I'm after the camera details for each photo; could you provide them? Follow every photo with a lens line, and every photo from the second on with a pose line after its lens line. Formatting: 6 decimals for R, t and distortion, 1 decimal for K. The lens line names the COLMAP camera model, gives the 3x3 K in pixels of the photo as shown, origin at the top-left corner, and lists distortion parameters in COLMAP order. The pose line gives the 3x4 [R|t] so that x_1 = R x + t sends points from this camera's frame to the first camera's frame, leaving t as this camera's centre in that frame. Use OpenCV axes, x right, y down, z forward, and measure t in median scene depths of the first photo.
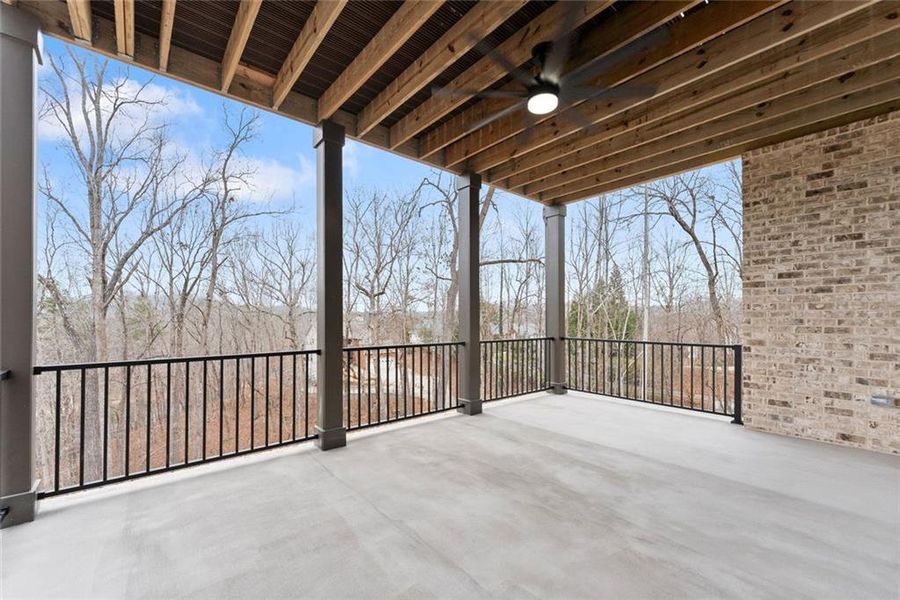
lens RADIAL K [[371.1, 0, 462.1], [0, 371.1, 315.5], [0, 0, 1]] dist [-0.003421, 0.002263]
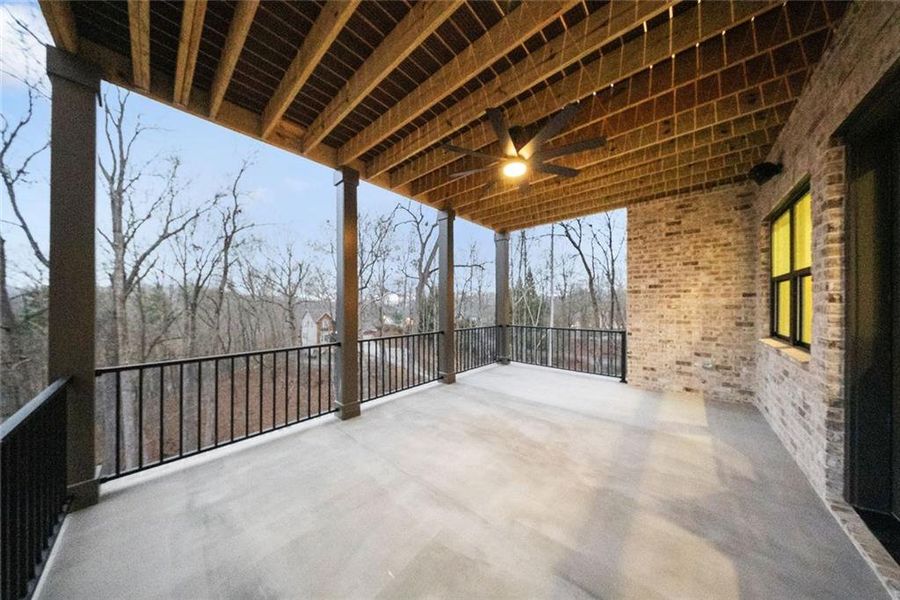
lens RADIAL K [[266.5, 0, 455.9], [0, 266.5, 300.6], [0, 0, 1]] dist [-0.002573, -0.000525]
pose [[0.989784, 0.001371, 0.142567, -0.100173], [-0.001298, 0.999999, -0.000606, -0.046502], [-0.142568, 0.000415, 0.989785, 0.017411]]
